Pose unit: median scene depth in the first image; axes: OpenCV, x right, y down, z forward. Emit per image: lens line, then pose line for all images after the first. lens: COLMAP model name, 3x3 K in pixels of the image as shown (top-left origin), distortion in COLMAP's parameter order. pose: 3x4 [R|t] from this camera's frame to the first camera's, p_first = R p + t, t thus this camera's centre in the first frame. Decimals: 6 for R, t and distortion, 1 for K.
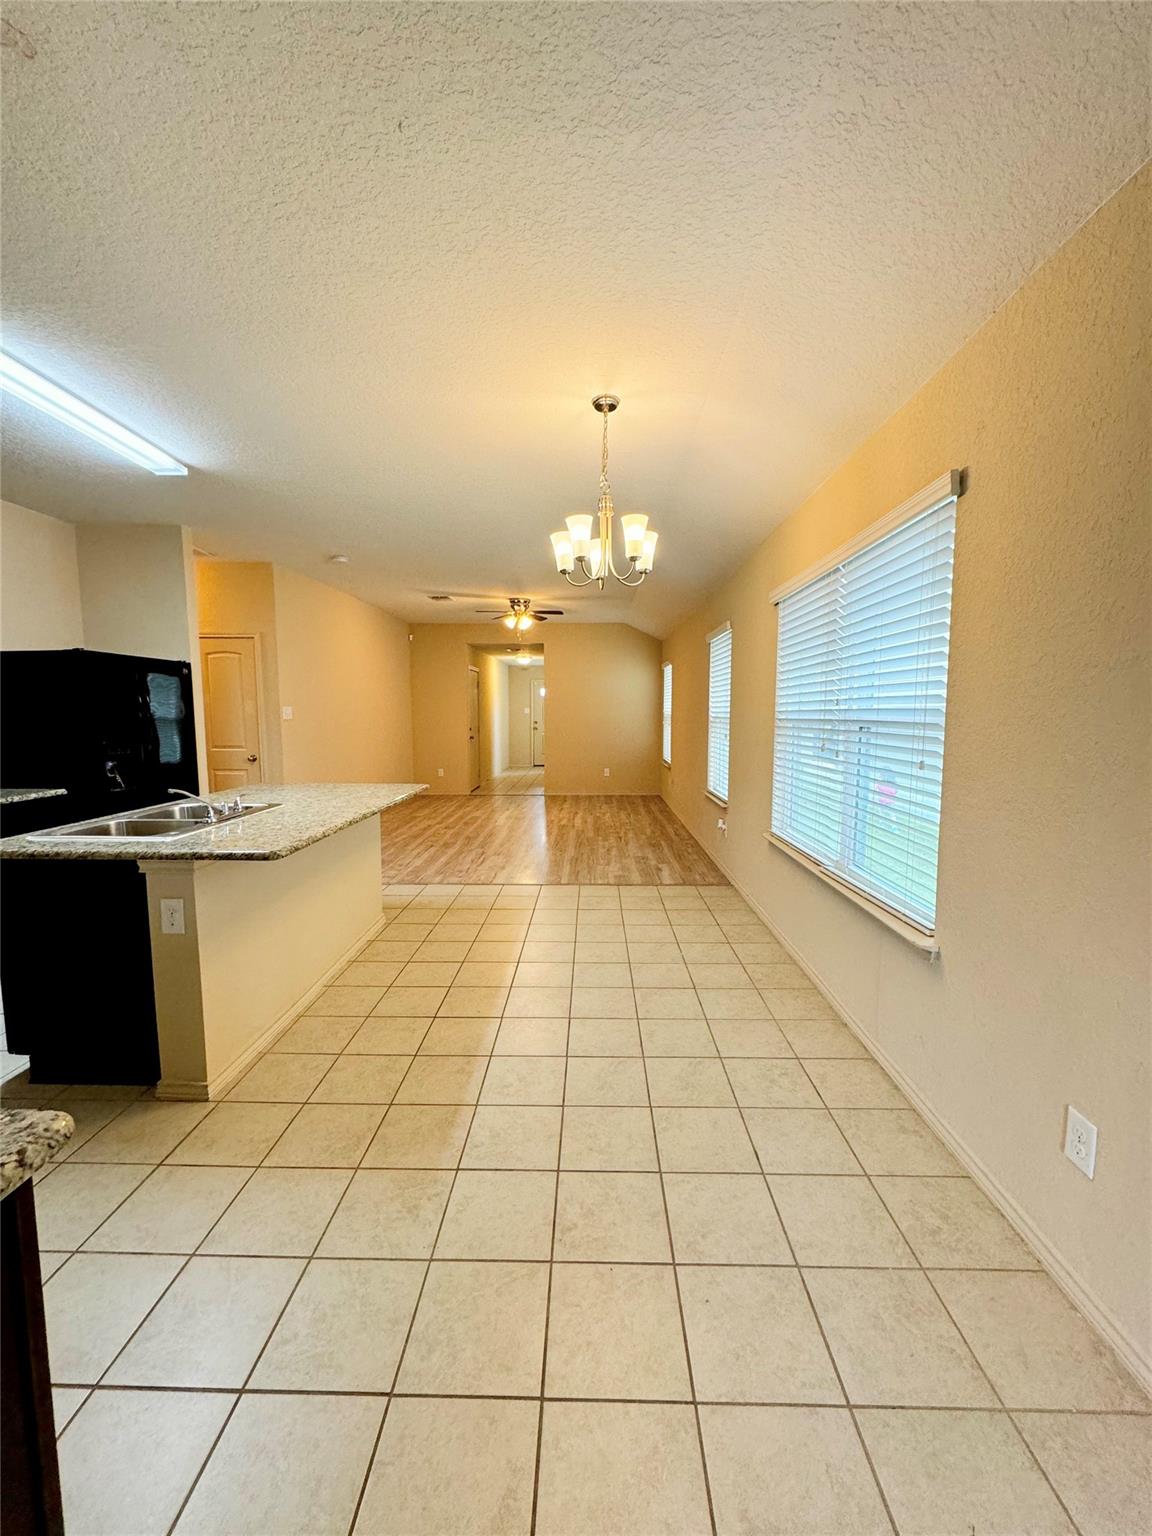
lens RADIAL K [[613.8, 0, 577.2], [0, 613.8, 768.4], [0, 0, 1]] dist [0.002308, 0.000418]
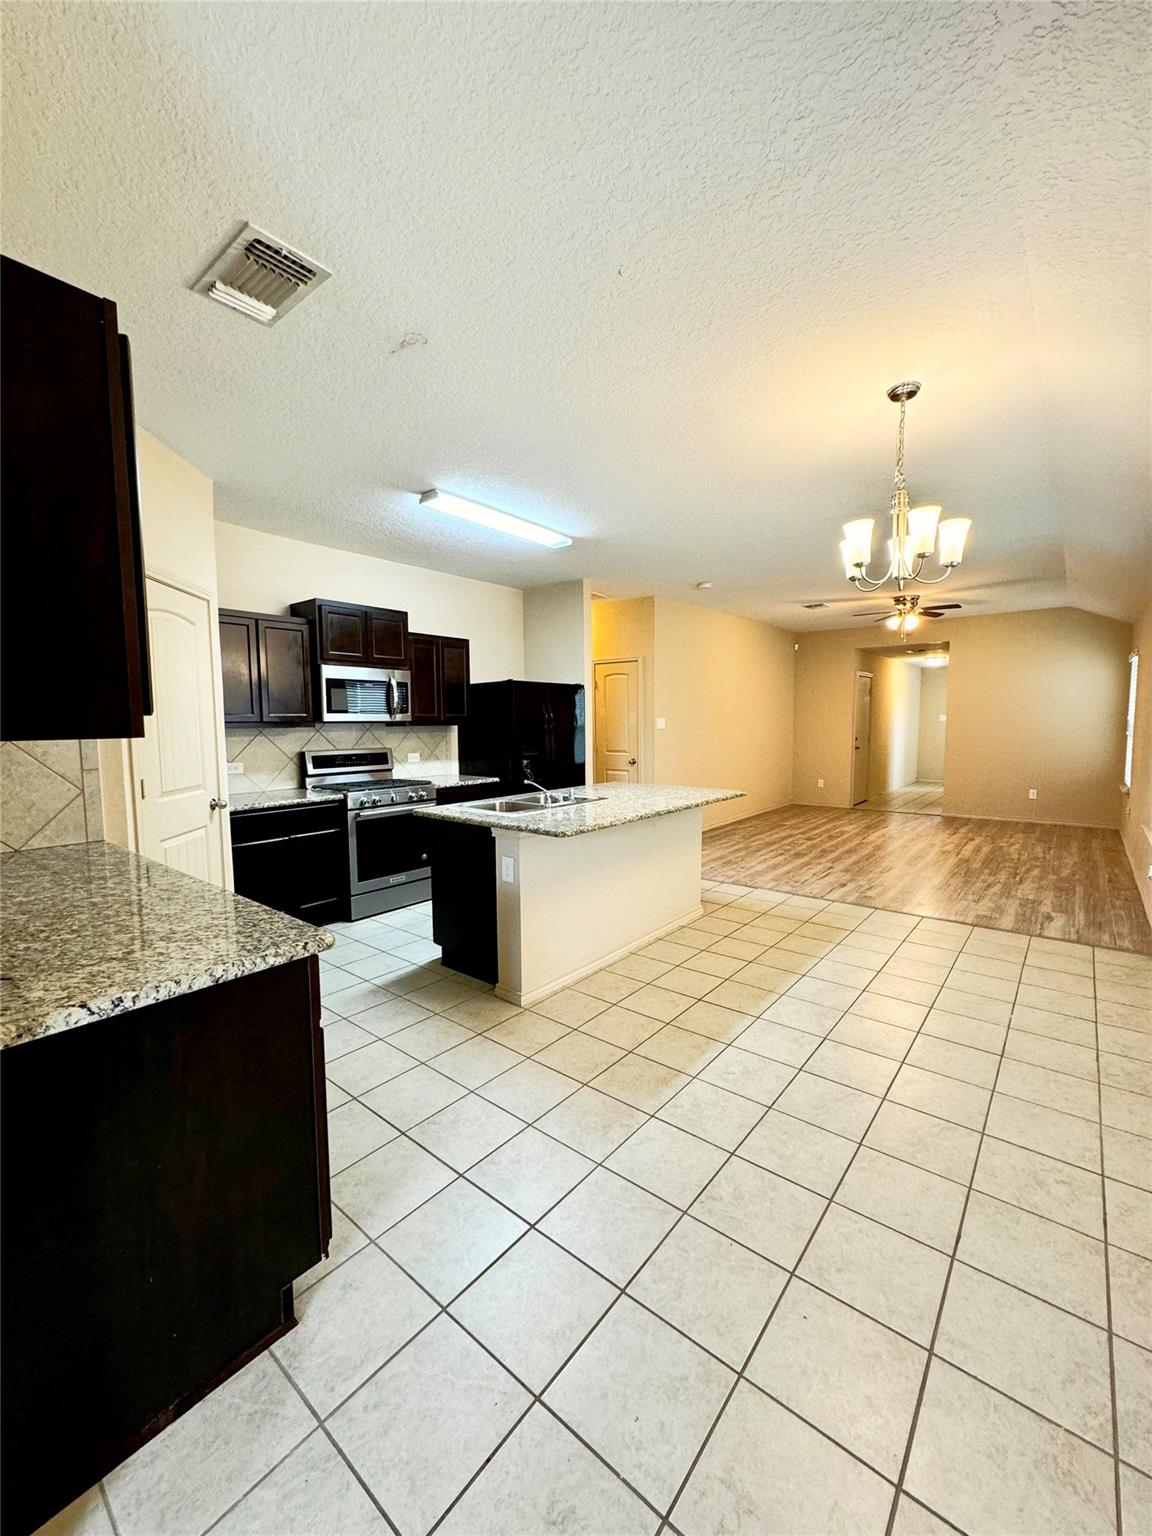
lens RADIAL K [[613.8, 0, 577.2], [0, 613.8, 768.4], [0, 0, 1]] dist [0.002308, 0.000418]
pose [[0.787482, 0.041984, -0.614906, 0.172259], [-0.049701, 0.998754, 0.004543, -0.003828], [0.614331, 0.026984, 0.788587, -0.013927]]
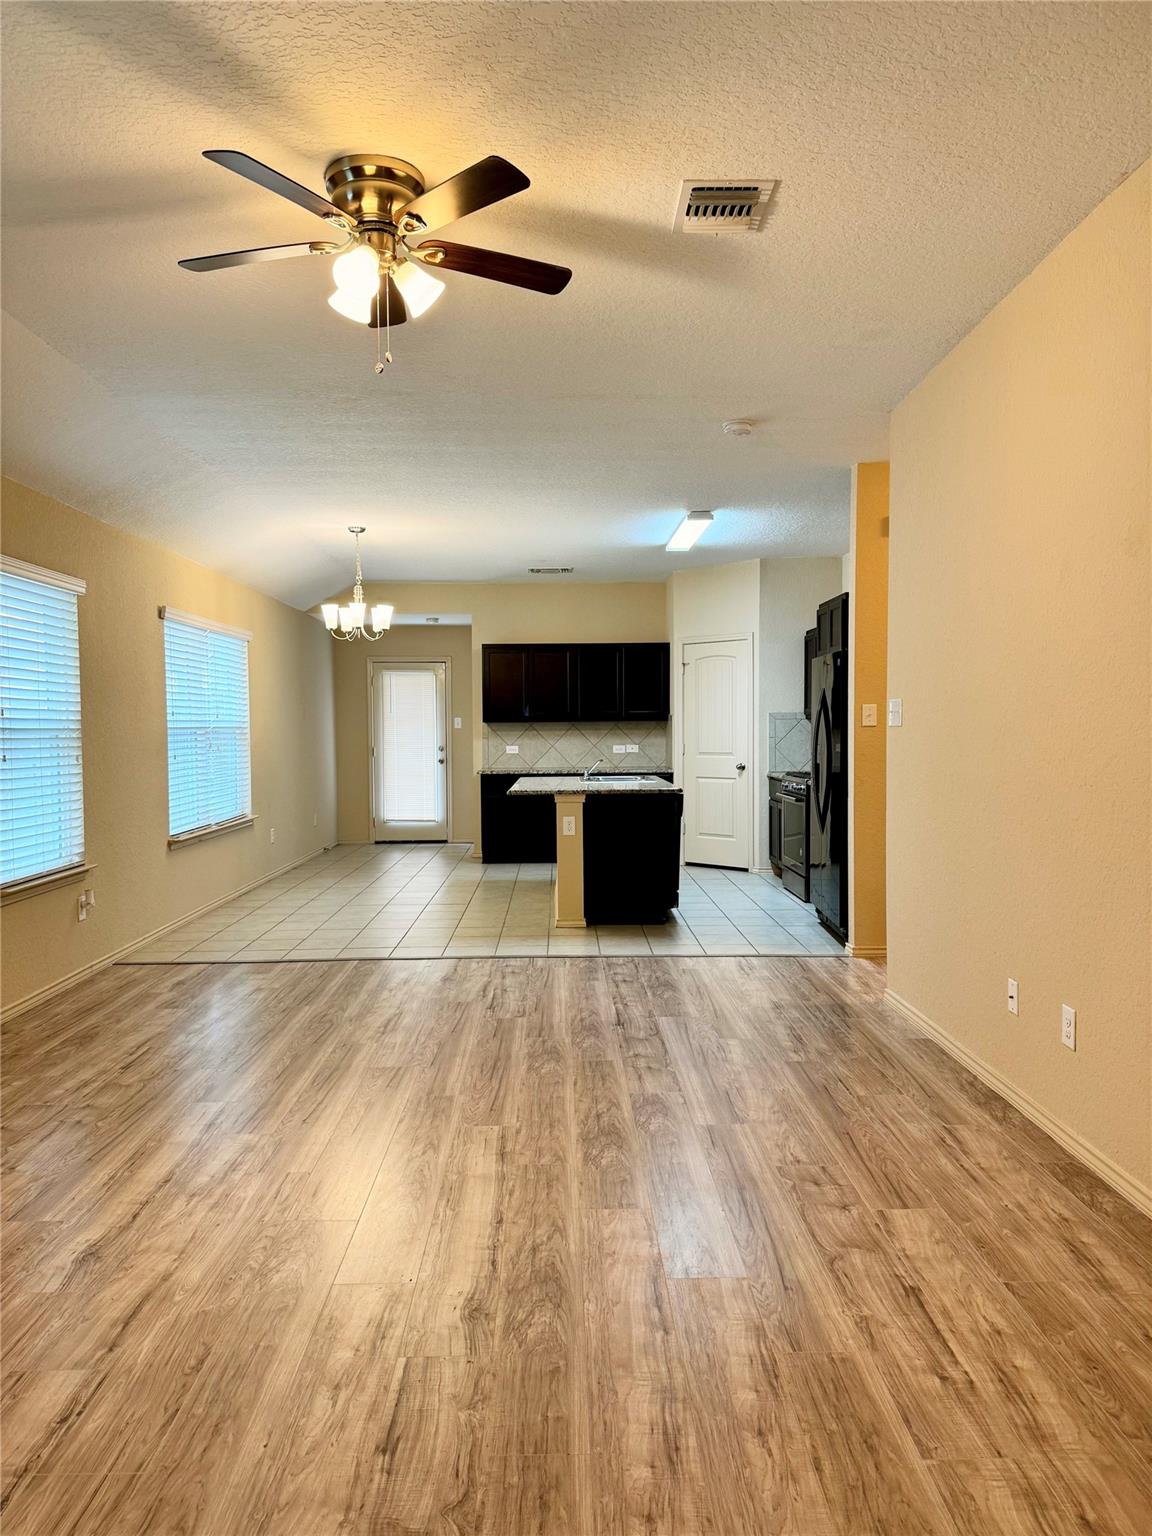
lens RADIAL K [[1054.2, 0, 576.0], [0, 1054.2, 768.0], [0, 0, 1]] dist [0.034475, -0.004349]
pose [[-0.999021, 0.011331, -0.042753, -0.267802], [0.005648, 0.991398, 0.130757, -0.225249], [0.043867, 0.130388, -0.990492, 2.591644]]
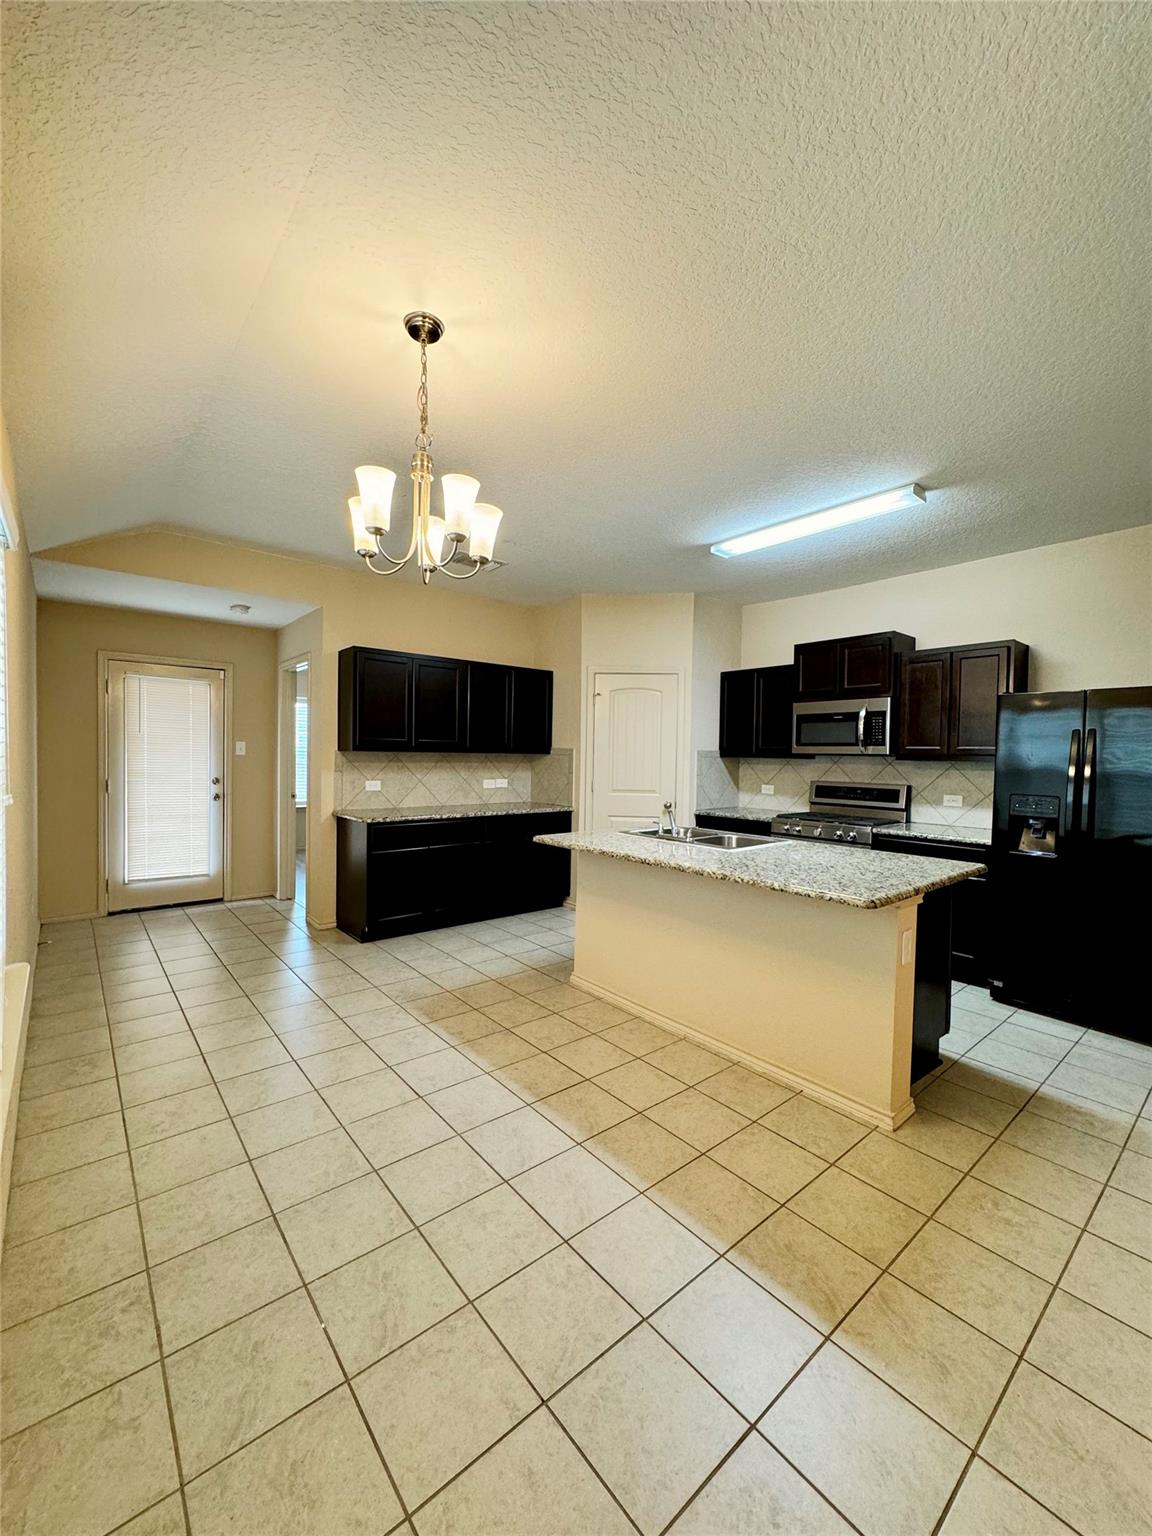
lens RADIAL K [[611.7, 0, 576.9], [0, 611.7, 771.3], [0, 0, 1]] dist [-0.002509, -0.000047]
pose [[-0.750597, 0.006696, -0.660726, 0.263432], [-0.077011, 0.992247, 0.097541, -0.106803], [0.656257, 0.124097, -0.744263, 1.159174]]
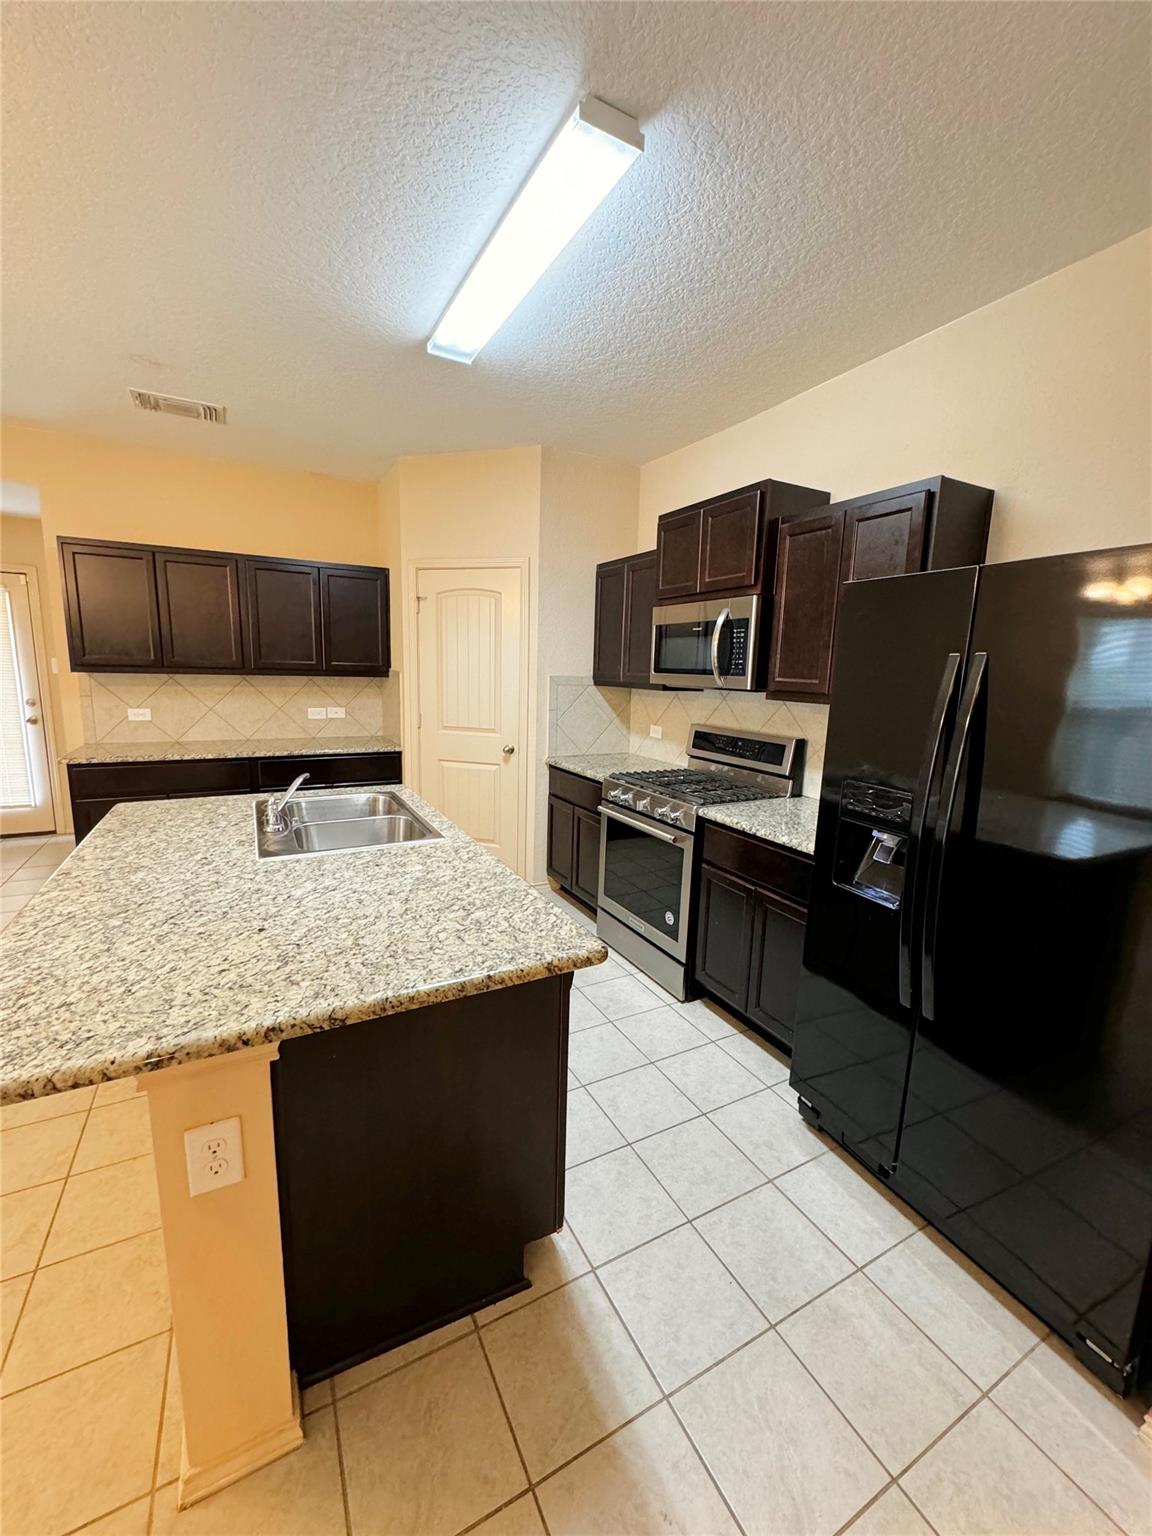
lens RADIAL K [[611.7, 0, 576.9], [0, 611.7, 771.3], [0, 0, 1]] dist [-0.002509, -0.000047]
pose [[-0.867920, 0.061137, -0.492927, -0.342377], [-0.073319, 0.965756, 0.248877, -0.139321], [0.491263, 0.252146, -0.833717, 1.199544]]
